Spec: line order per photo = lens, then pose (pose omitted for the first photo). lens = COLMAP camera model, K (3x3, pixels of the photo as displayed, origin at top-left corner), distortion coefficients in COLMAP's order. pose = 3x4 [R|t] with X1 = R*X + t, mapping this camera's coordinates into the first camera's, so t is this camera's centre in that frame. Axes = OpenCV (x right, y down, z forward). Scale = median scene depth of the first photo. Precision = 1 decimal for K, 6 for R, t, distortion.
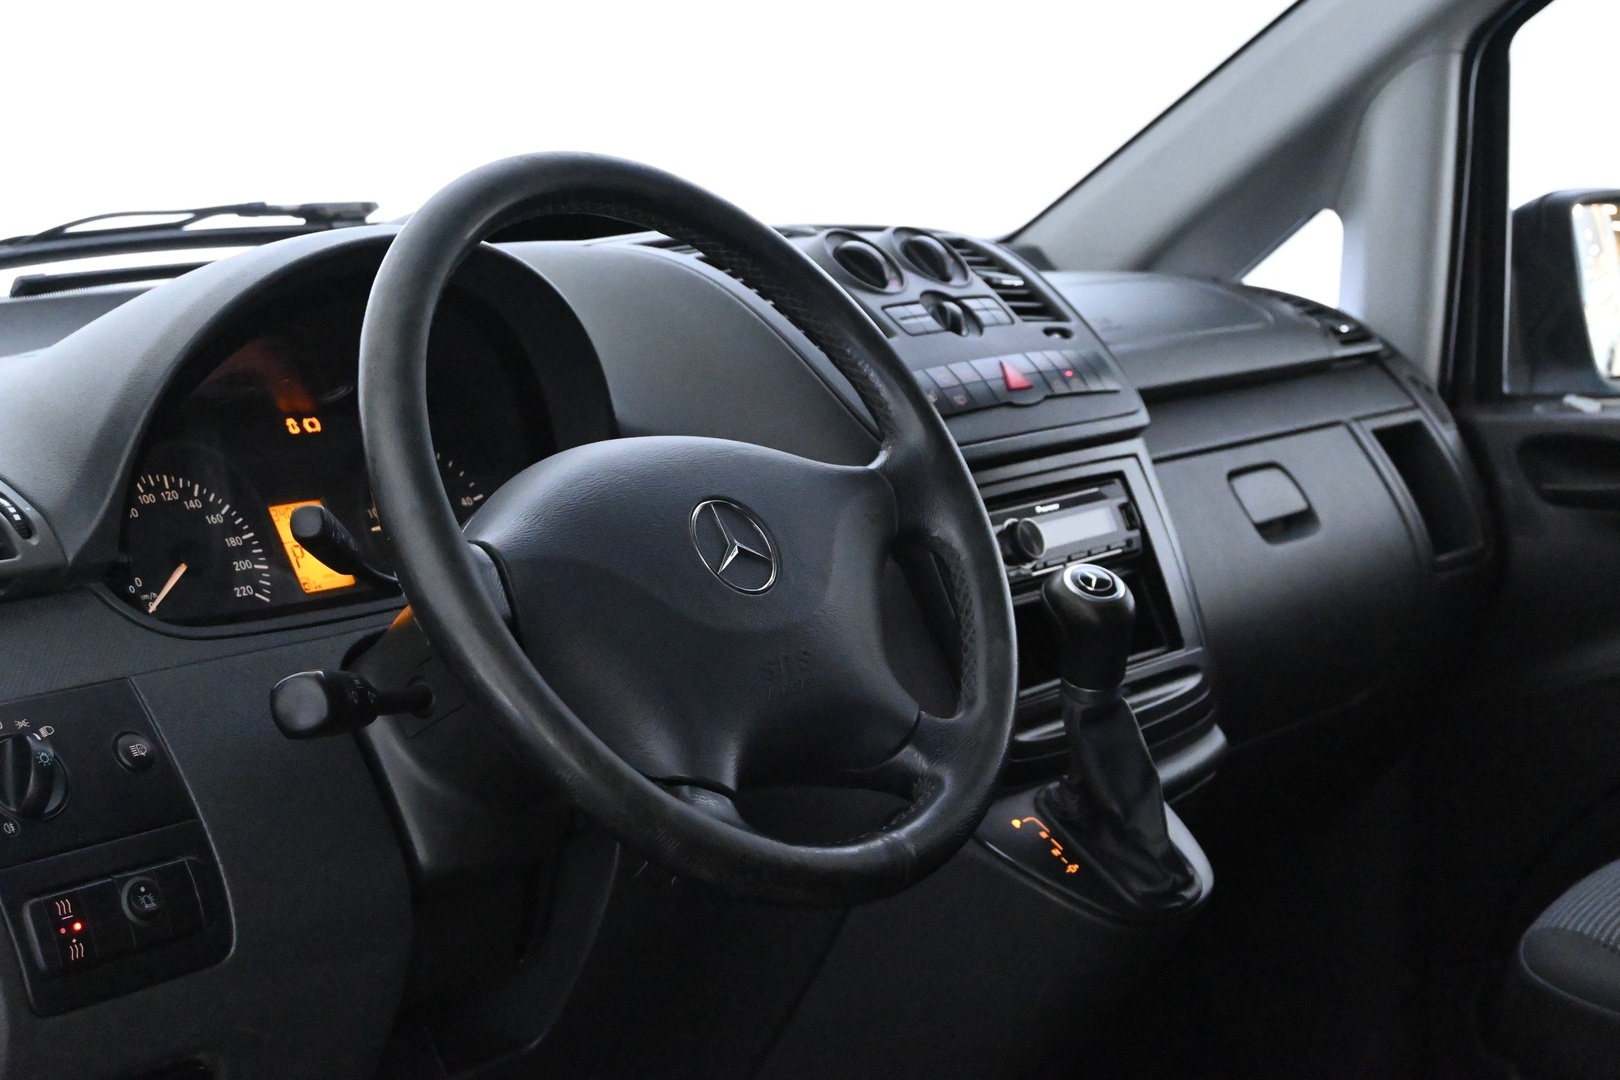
lens RADIAL K [[2743.1, 0, 810.0], [0, 2743.1, 540.0], [0, 0, 1]] dist [-0.026116, -0.024602]
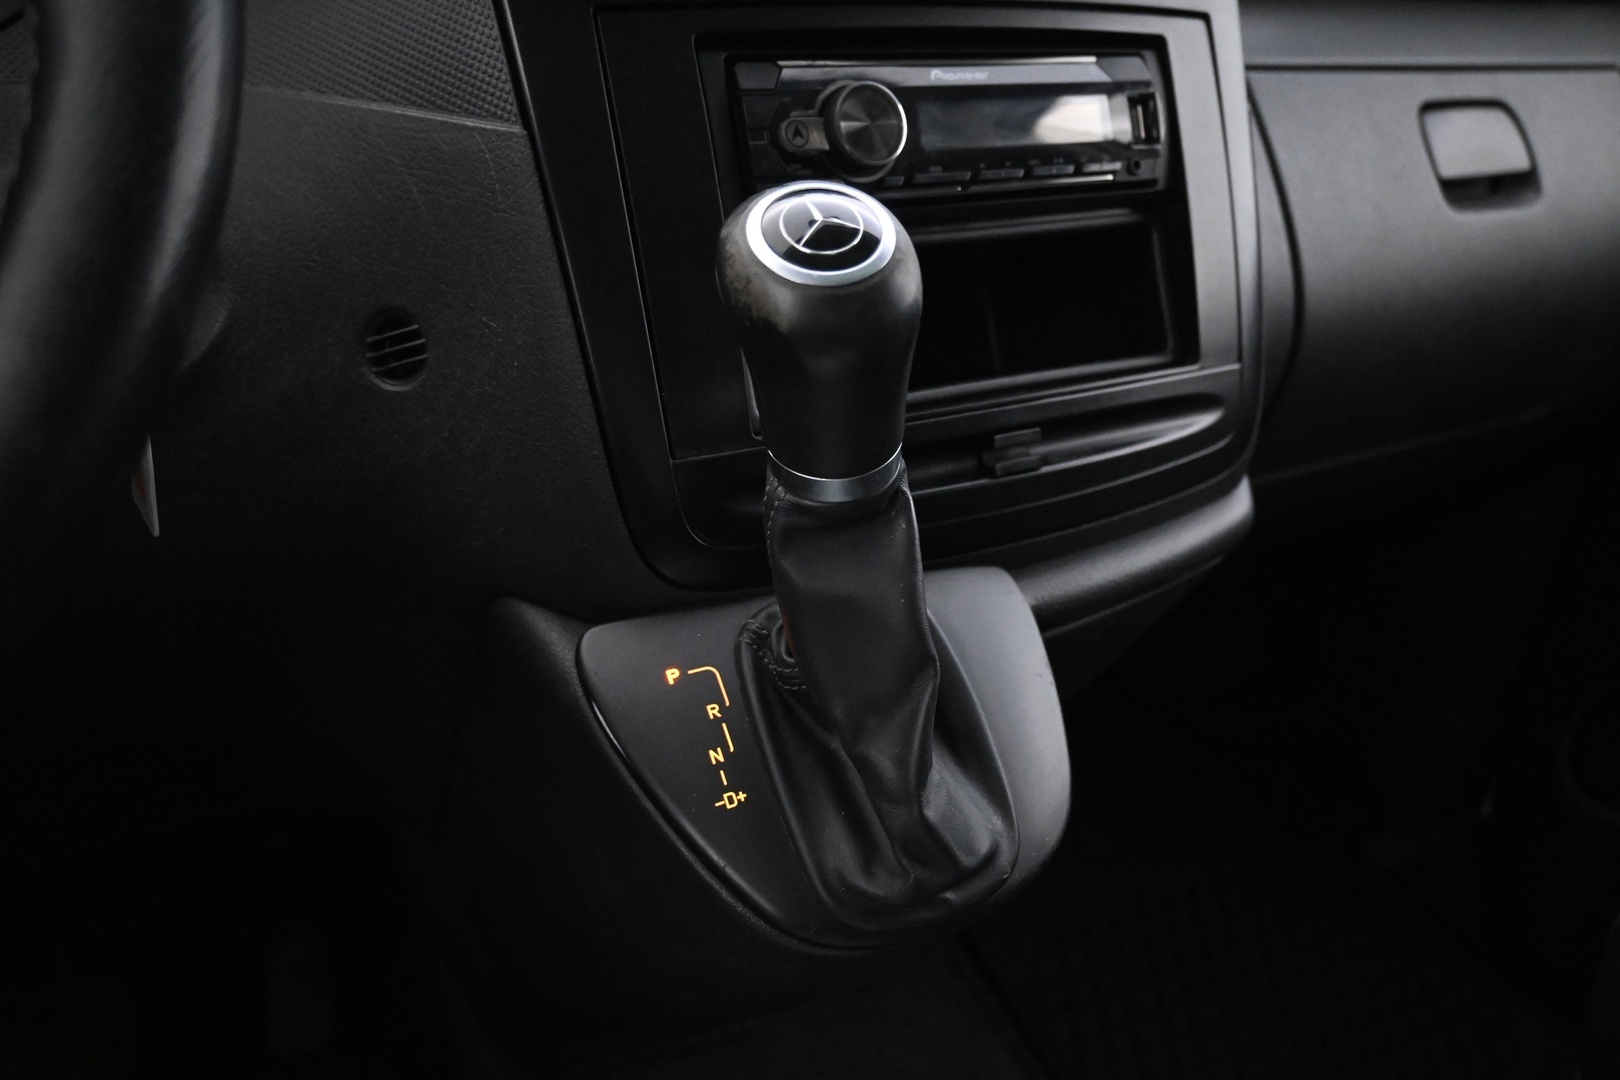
lens RADIAL K [[1279.7, 0, 810.0], [0, 1279.7, 540.0], [0, 0, 1]] dist [-0.010350, -0.004623]
pose [[0.929187, 0.226859, -0.291797, 0.146876], [-0.129908, 0.939558, 0.316788, -0.001397], [0.346027, -0.256448, 0.902496, 0.707748]]
